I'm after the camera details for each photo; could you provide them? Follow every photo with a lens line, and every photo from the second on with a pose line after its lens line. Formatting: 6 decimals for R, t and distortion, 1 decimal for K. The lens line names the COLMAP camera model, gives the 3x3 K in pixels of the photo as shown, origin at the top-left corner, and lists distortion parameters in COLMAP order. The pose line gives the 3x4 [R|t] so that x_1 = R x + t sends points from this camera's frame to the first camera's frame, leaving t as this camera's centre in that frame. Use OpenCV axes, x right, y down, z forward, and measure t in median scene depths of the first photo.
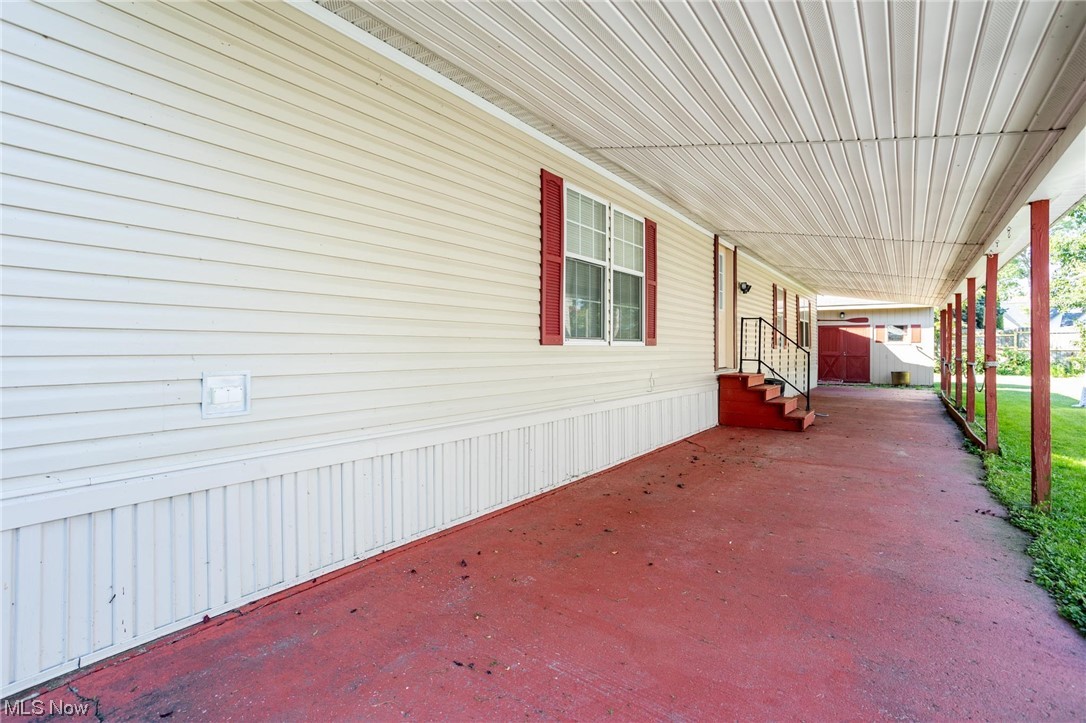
lens RADIAL K [[517.0, 0, 543.7], [0, 517.0, 357.8], [0, 0, 1]] dist [-0.001063, -0.000087]
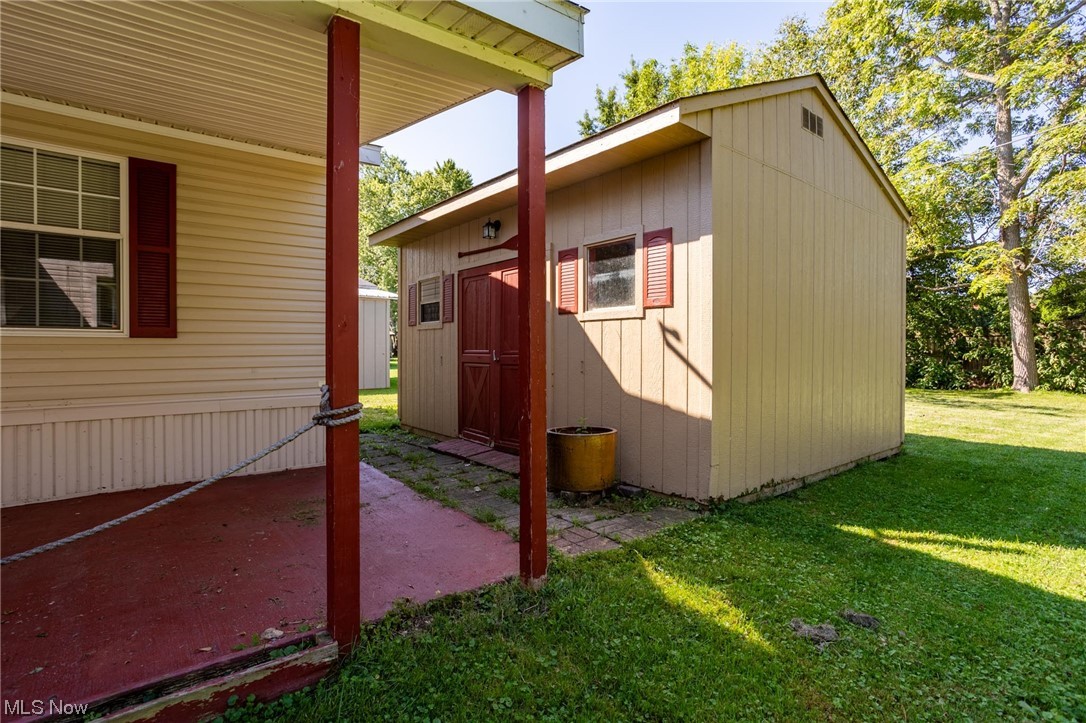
lens RADIAL K [[517.0, 0, 542.4], [0, 517.0, 358.3], [0, 0, 1]] dist [-0.001063, -0.000087]
pose [[0.942812, 0.000033, -0.333326, 0.733493], [0.000457, 0.999999, 0.001391, -0.006997], [0.333325, -0.001464, 0.942811, 0.748795]]
